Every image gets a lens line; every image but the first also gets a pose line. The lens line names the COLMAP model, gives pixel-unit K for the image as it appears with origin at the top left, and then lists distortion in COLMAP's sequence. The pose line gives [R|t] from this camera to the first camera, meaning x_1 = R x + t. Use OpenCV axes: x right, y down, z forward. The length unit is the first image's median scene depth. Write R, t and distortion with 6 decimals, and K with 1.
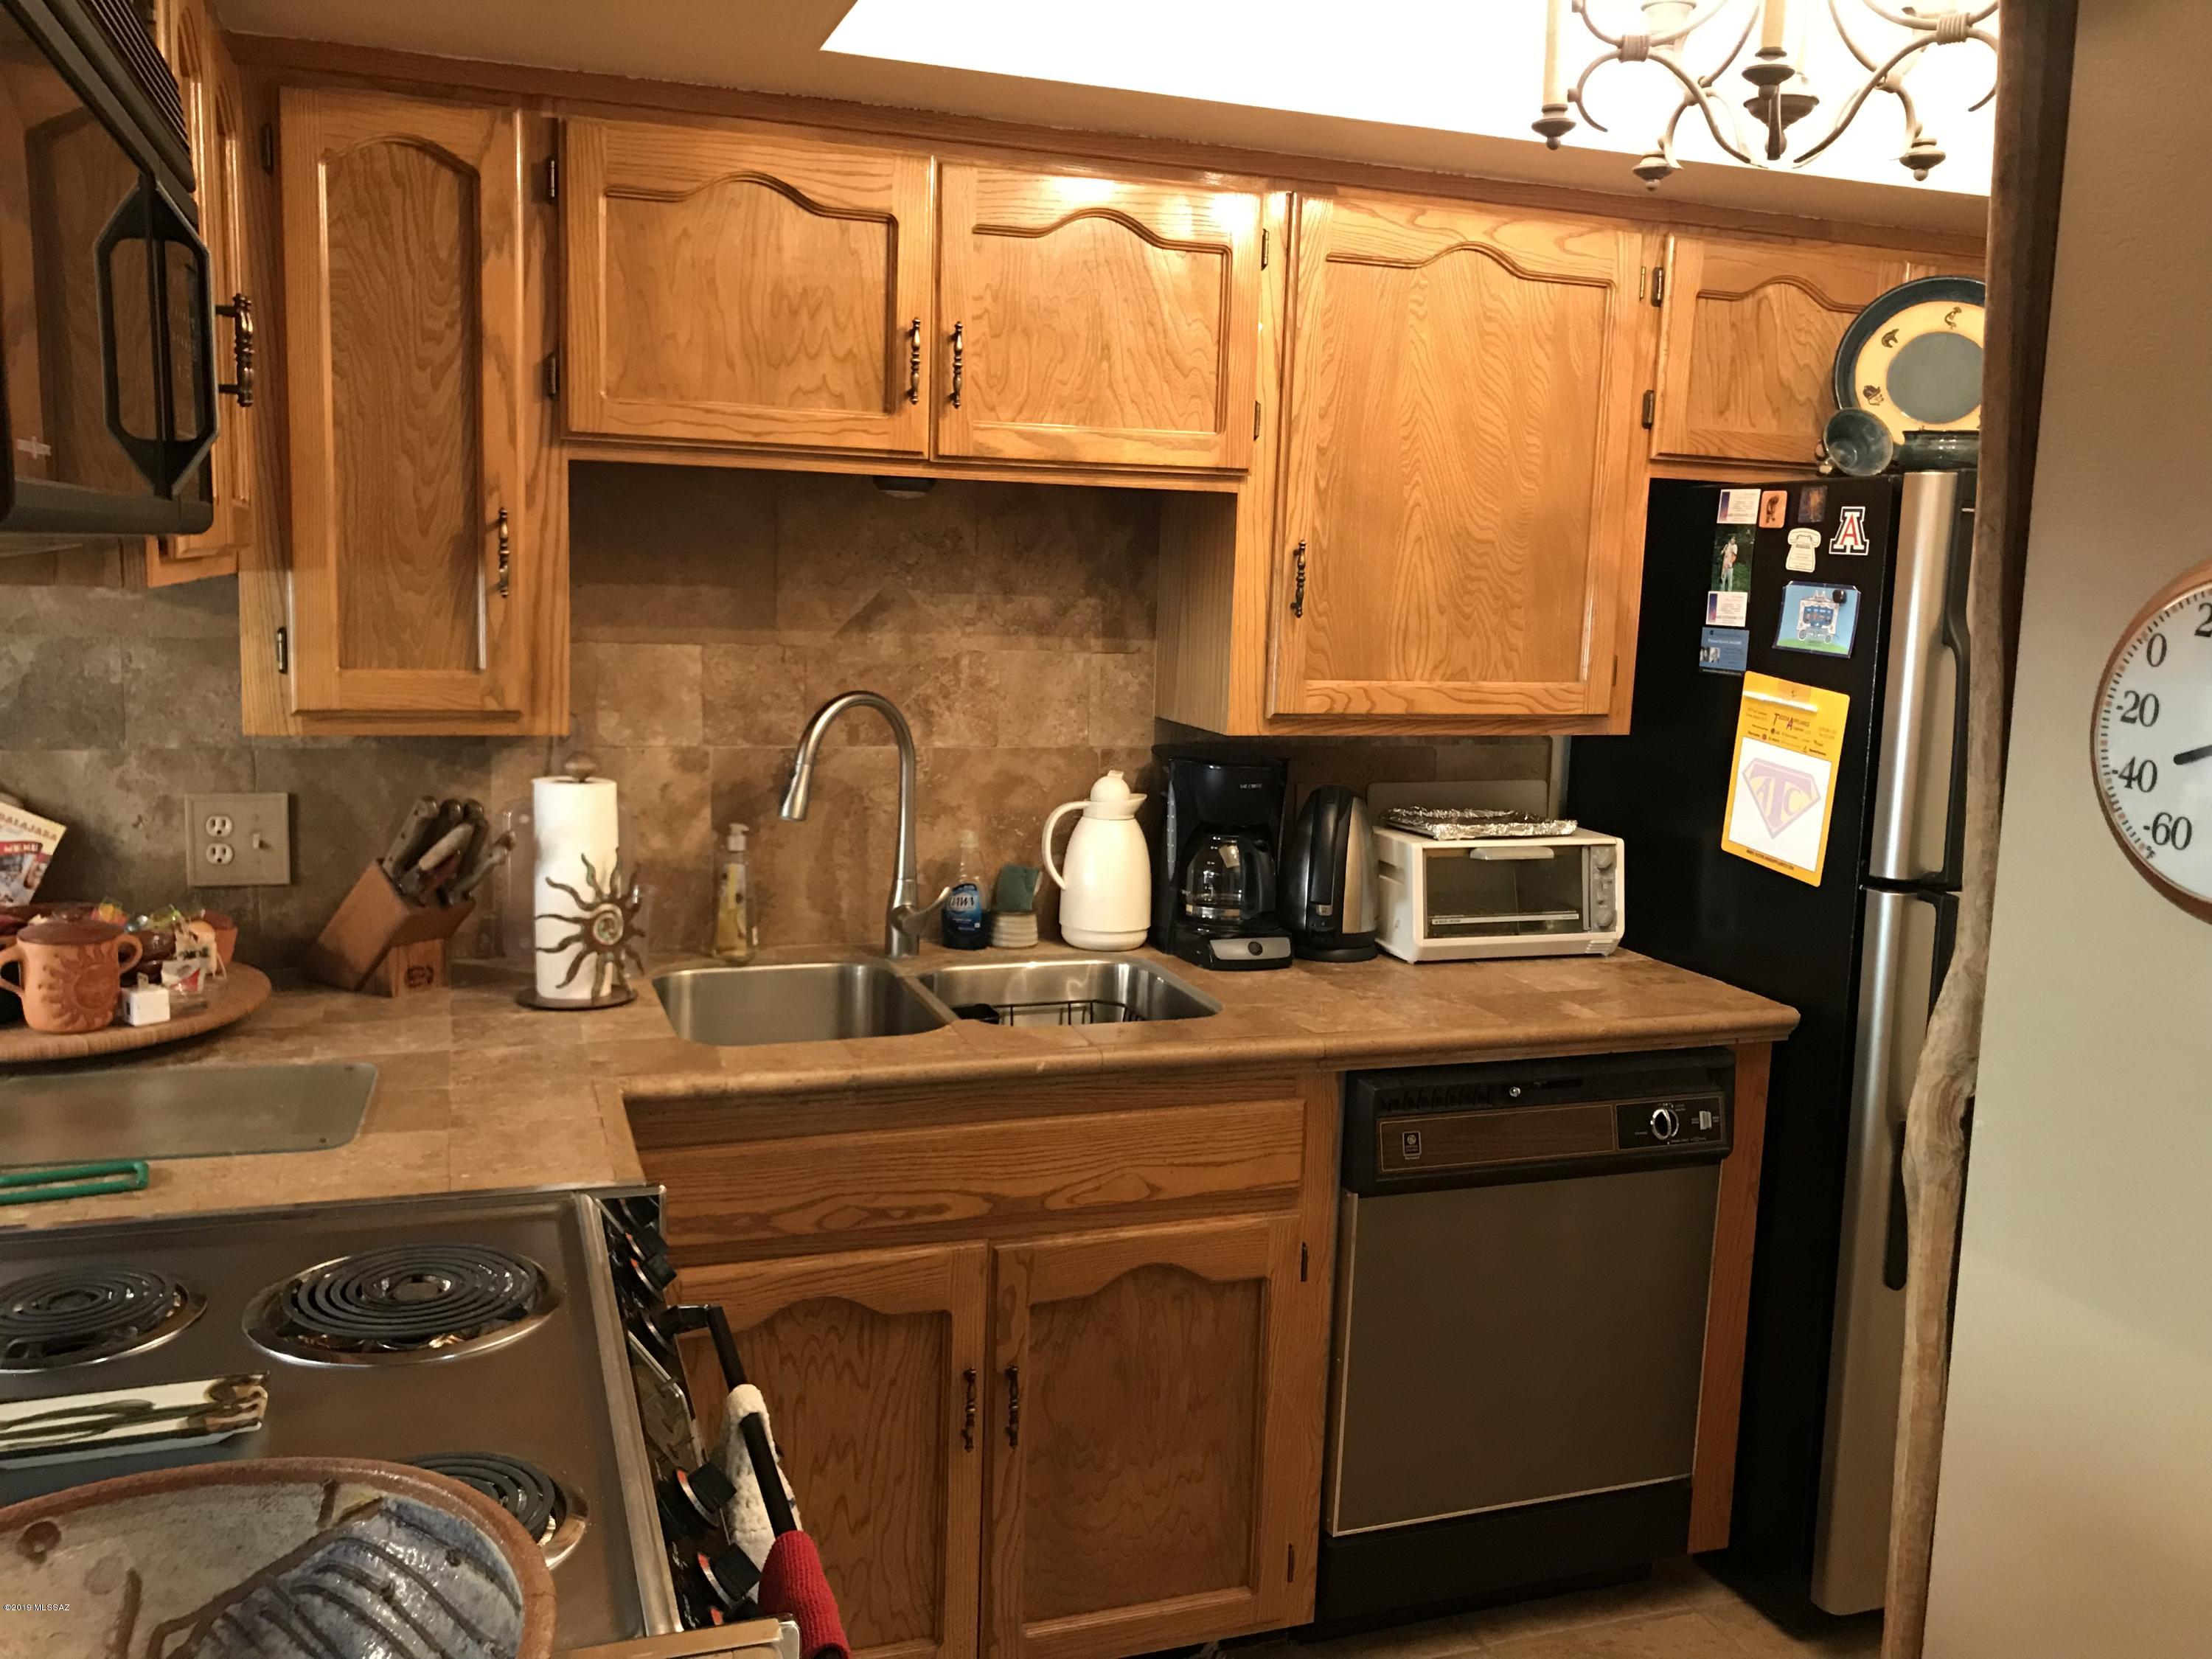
lens RADIAL K [[1804.2, 0, 1095.6], [0, 1804.2, 815.5], [0, 0, 1]] dist [0.096594, -0.223931]
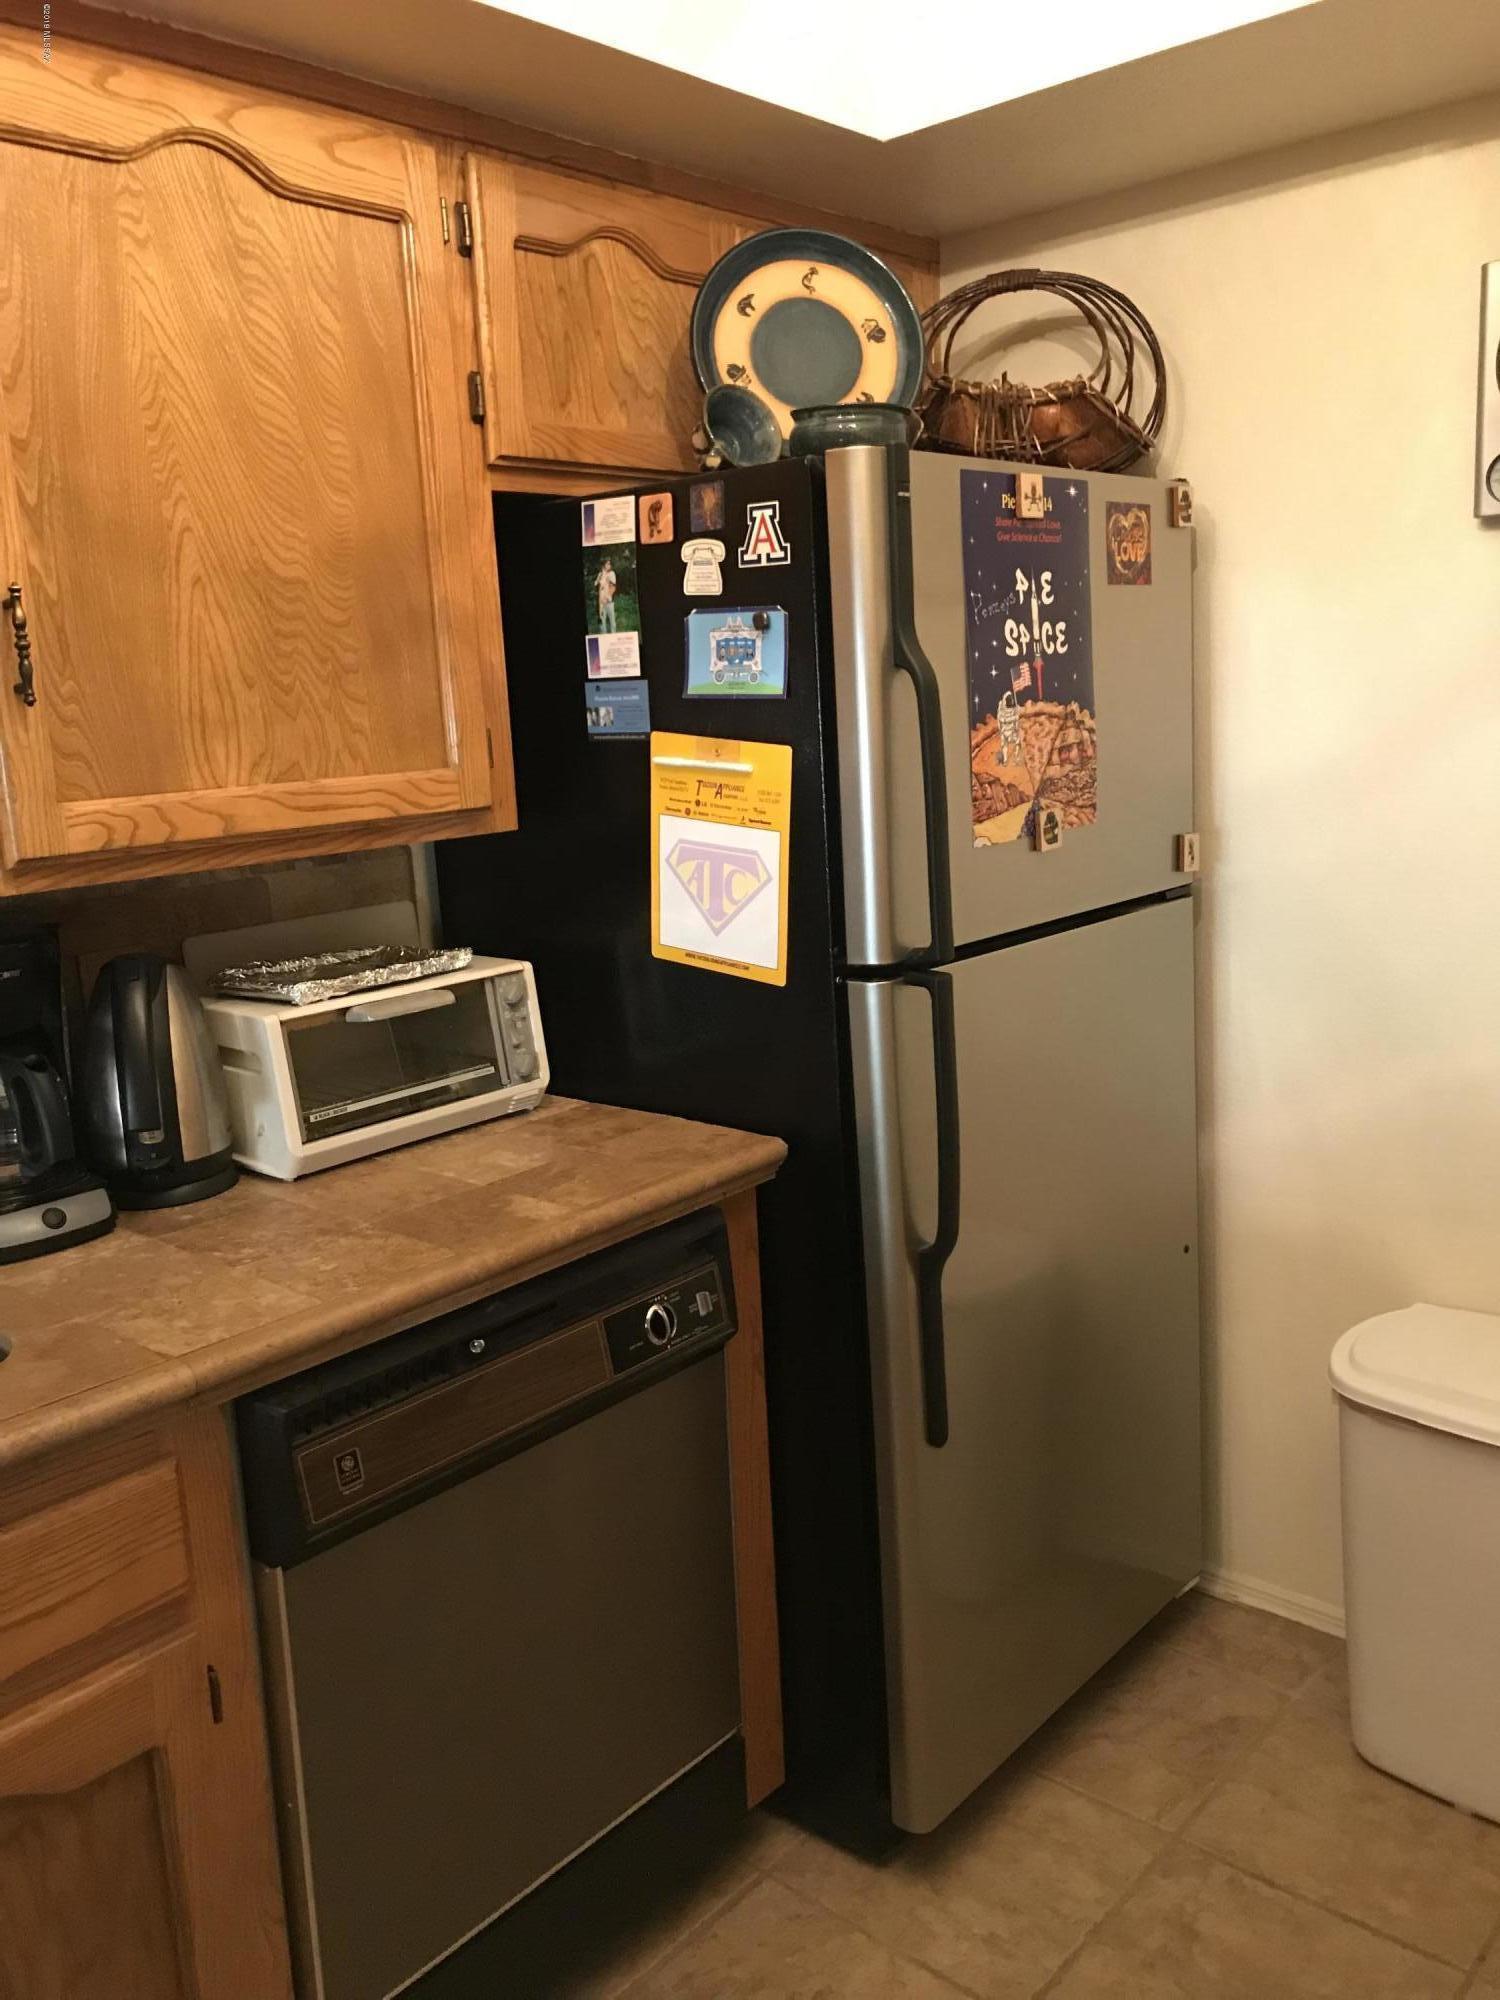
lens RADIAL K [[1643.7, 0, 754.8], [0, 1643.7, 986.6], [0, 0, 1]] dist [0.024142, -0.010328]
pose [[0.868567, -0.167784, 0.466304, 0.045226], [0.147335, 0.985823, 0.080280, -0.020731], [-0.473163, -0.001026, 0.880974, 0.355538]]
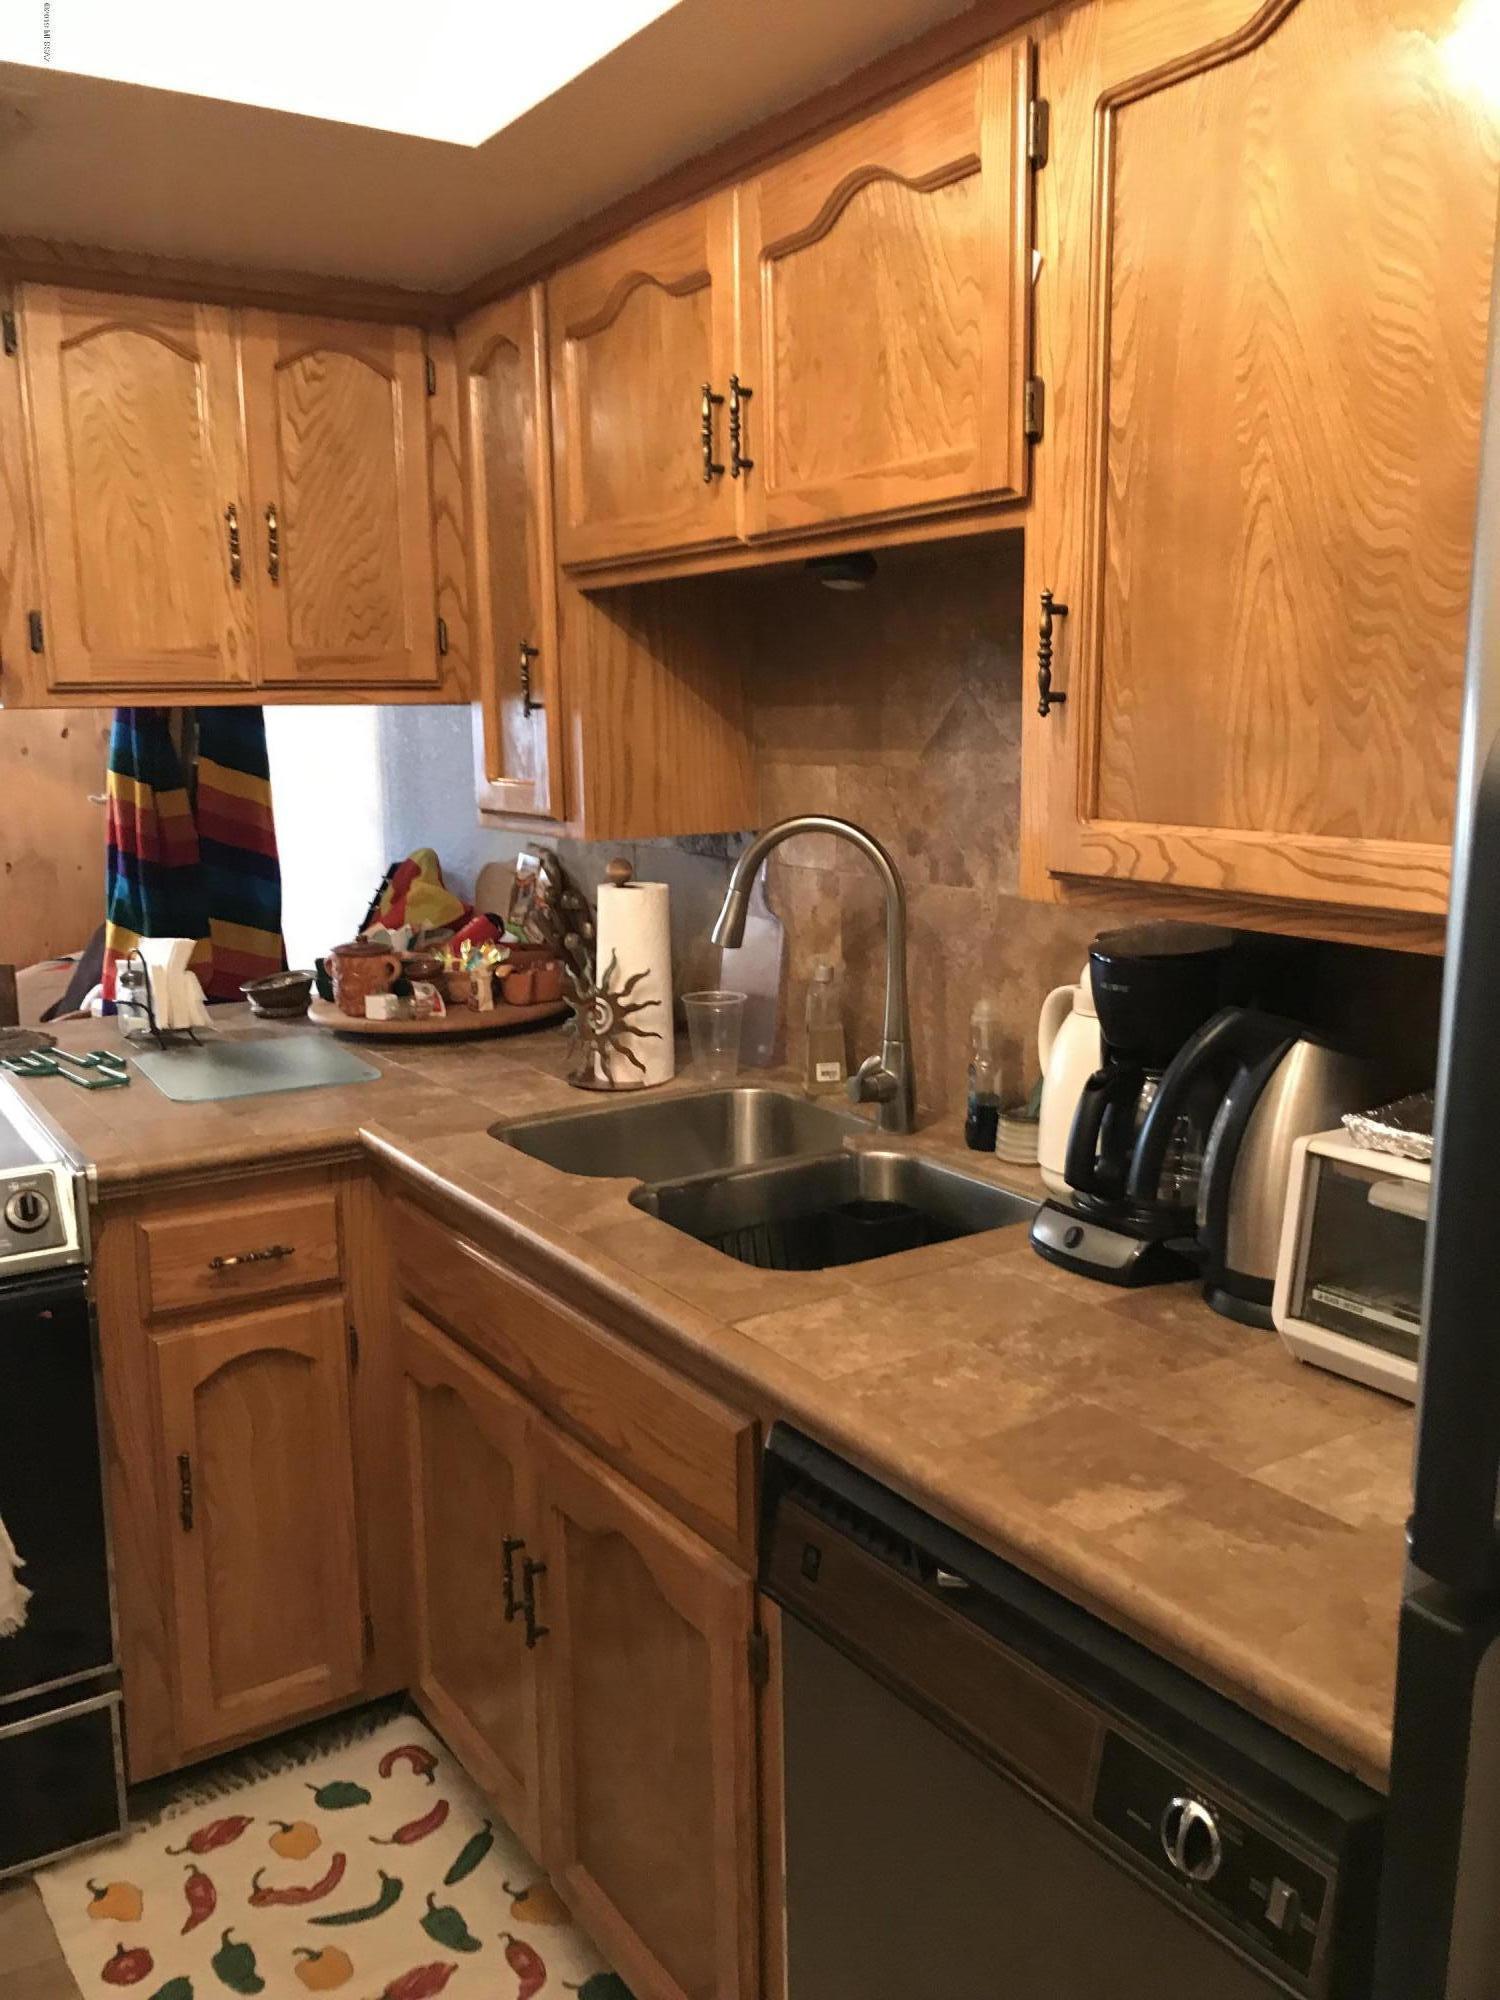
lens RADIAL K [[1622.0, 0, 790.7], [0, 1622.0, 978.8], [0, 0, 1]] dist [0.012807, -0.001876]
pose [[0.260531, 0.124209, -0.957442, 0.618462], [-0.120066, 0.988160, 0.095523, -0.061635], [0.957971, 0.090070, 0.272360, 0.753737]]
